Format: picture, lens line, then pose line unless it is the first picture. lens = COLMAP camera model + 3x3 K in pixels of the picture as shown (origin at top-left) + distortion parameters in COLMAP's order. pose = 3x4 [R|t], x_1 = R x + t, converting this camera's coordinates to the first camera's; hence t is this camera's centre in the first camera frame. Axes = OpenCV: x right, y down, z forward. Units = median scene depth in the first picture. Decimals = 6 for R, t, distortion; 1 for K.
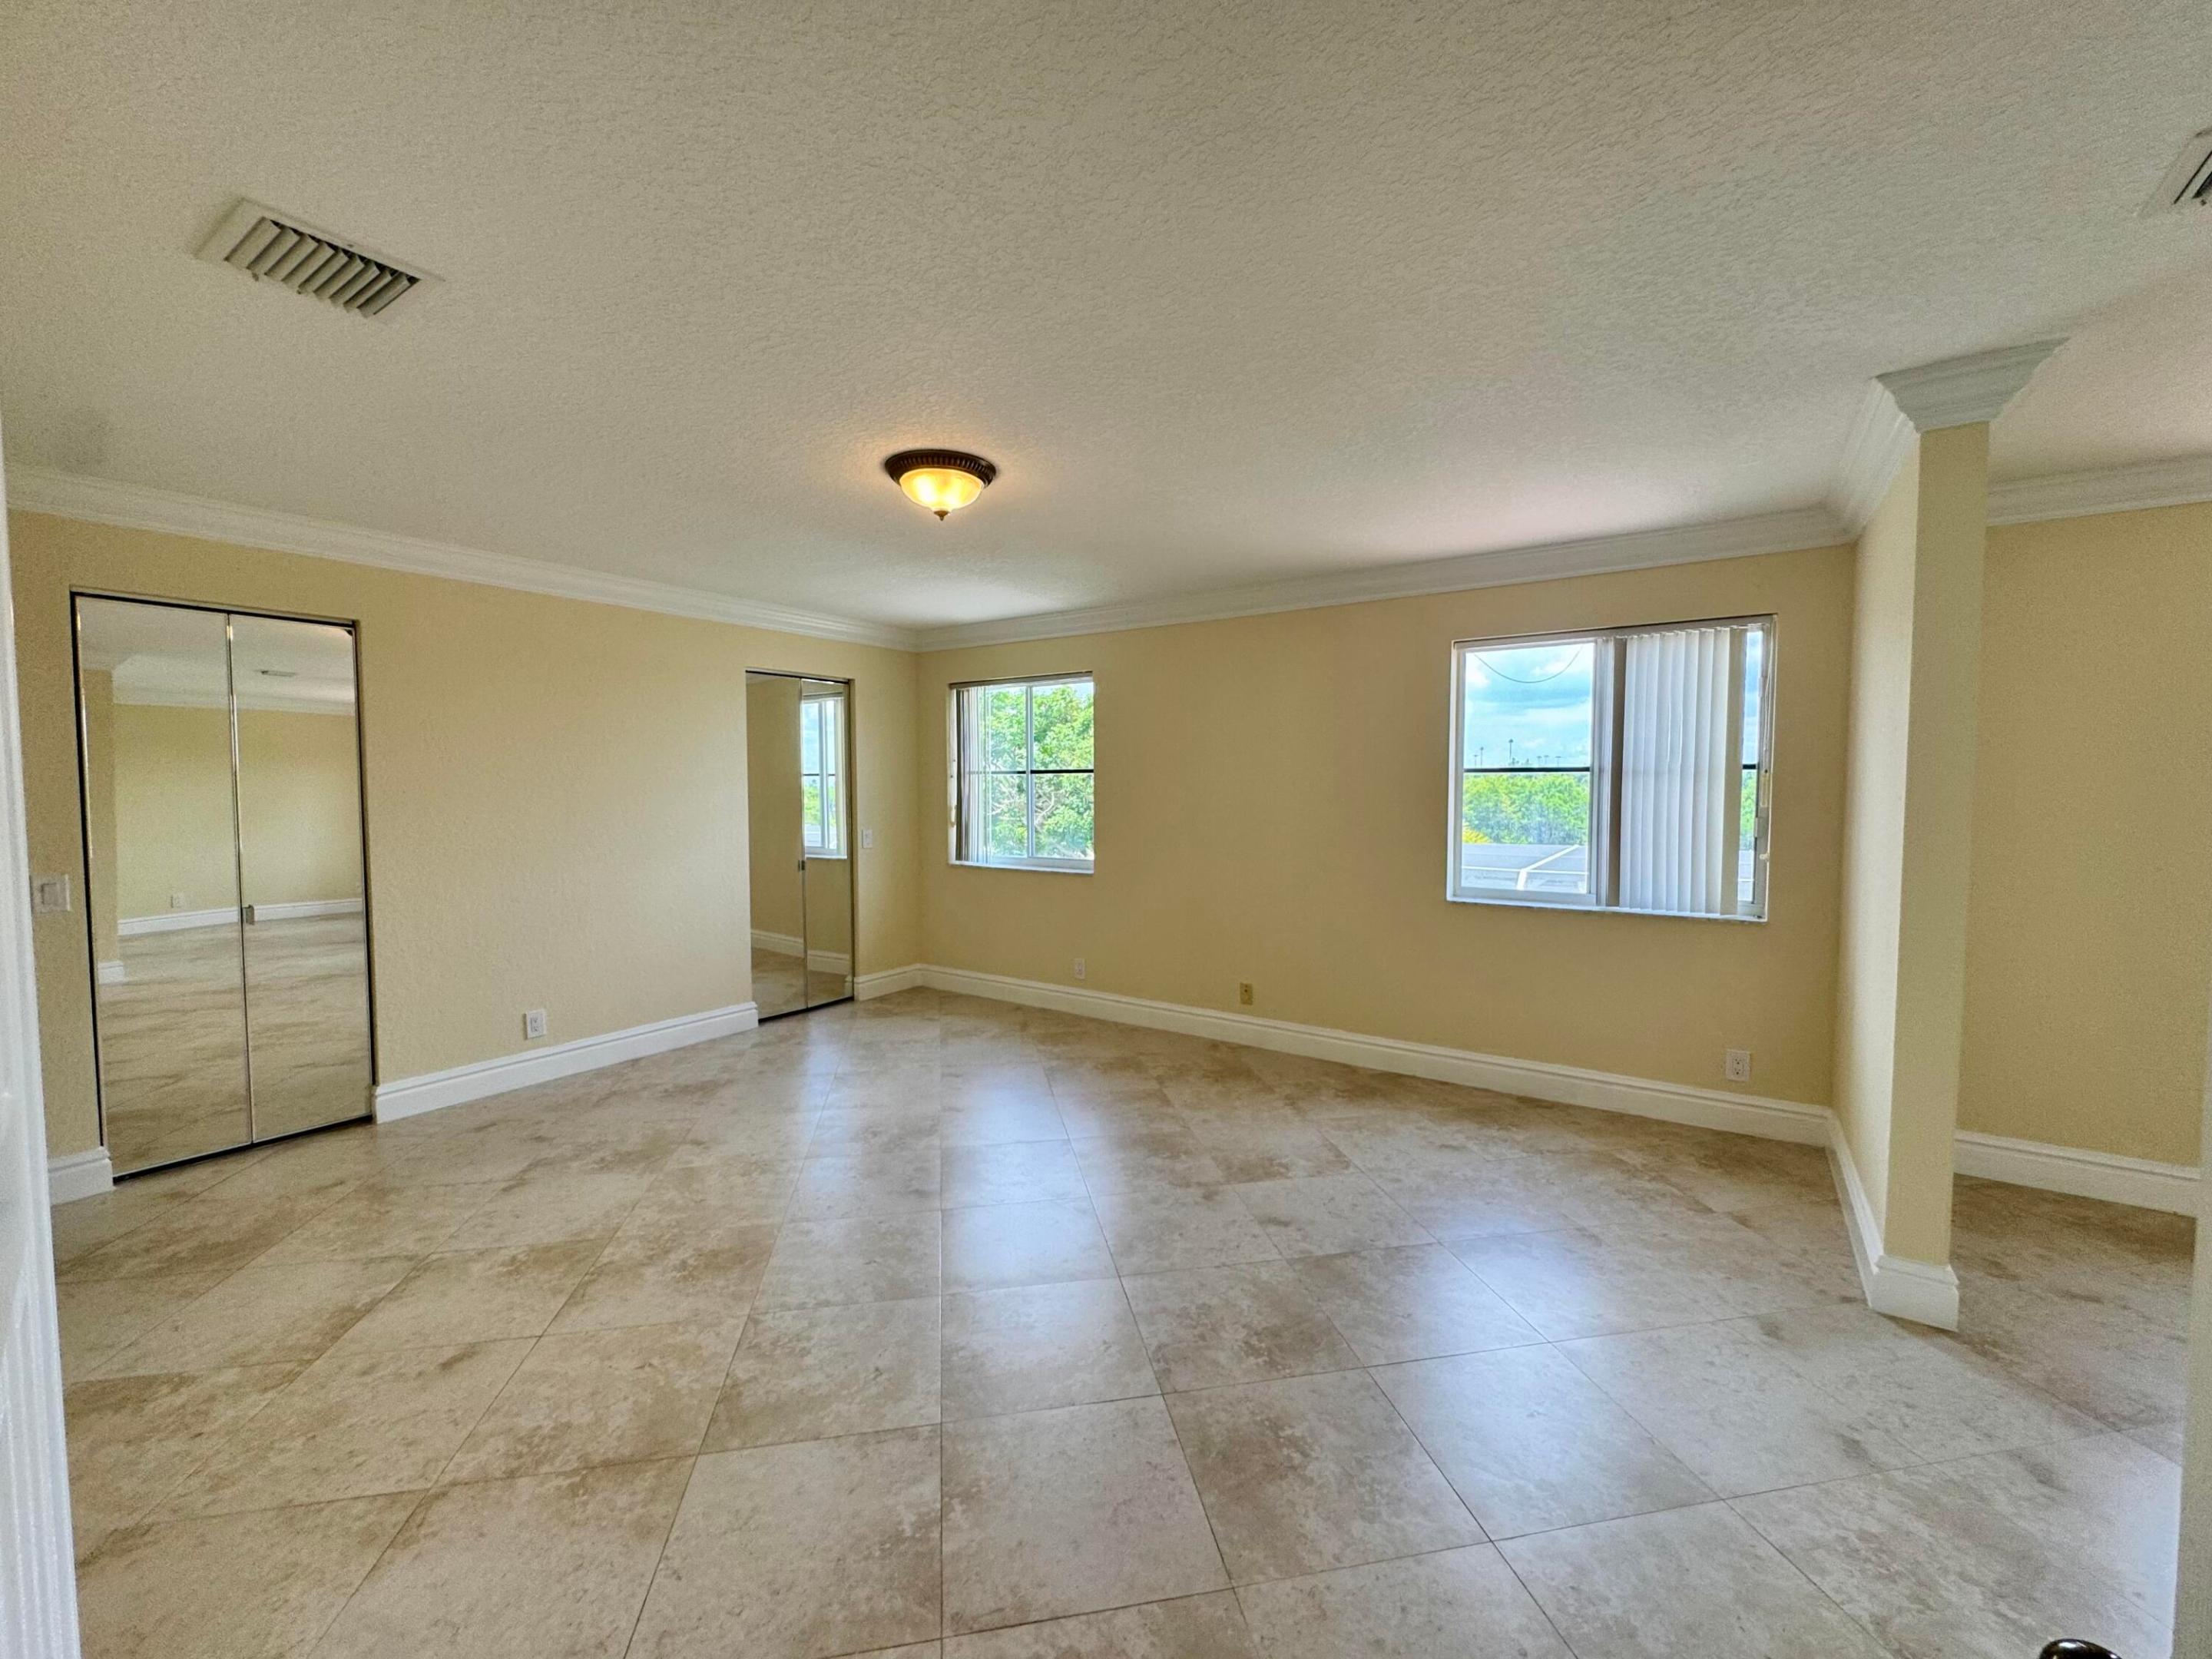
lens RADIAL K [[889.3, 0, 1104.9], [0, 889.3, 837.2], [0, 0, 1]] dist [-0.003111, -0.000142]
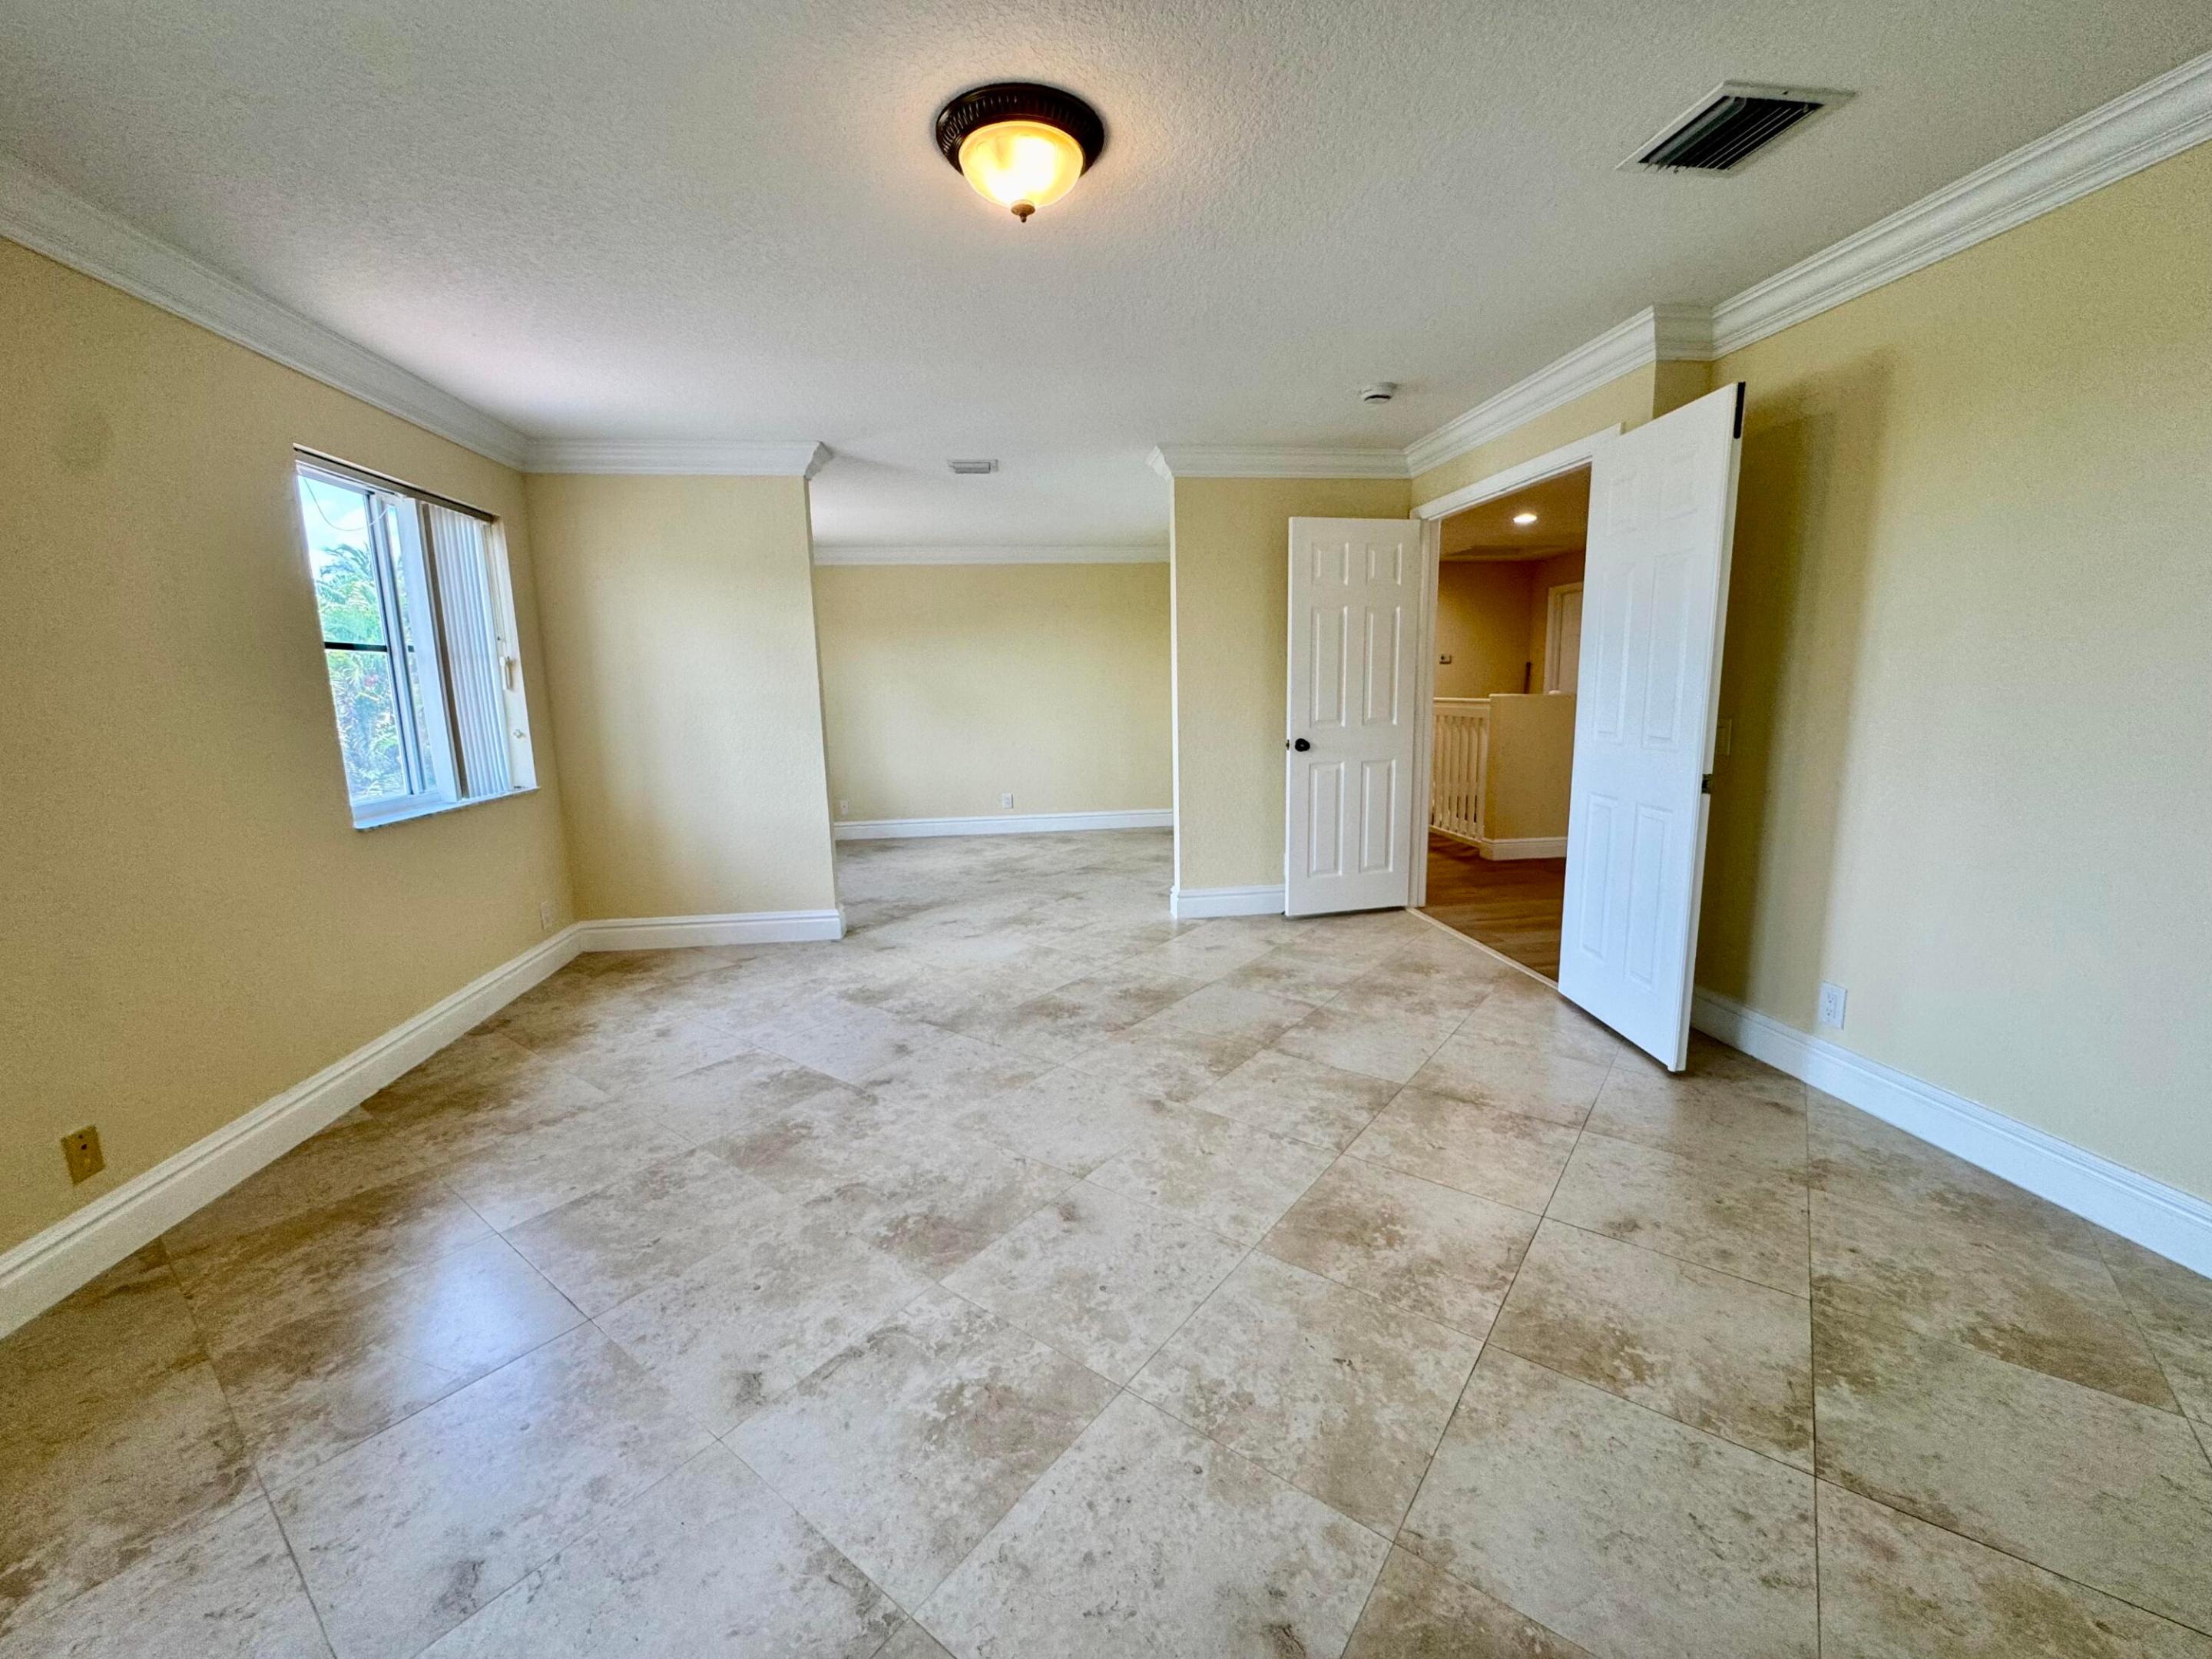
lens RADIAL K [[889.3, 0, 1104.2], [0, 889.3, 821.9], [0, 0, 1]] dist [-0.003111, -0.000142]
pose [[-0.669944, -0.096854, 0.736067, -0.837271], [0.068022, 0.979276, 0.190767, -0.046288], [-0.739289, 0.177872, -0.649472, 1.612614]]
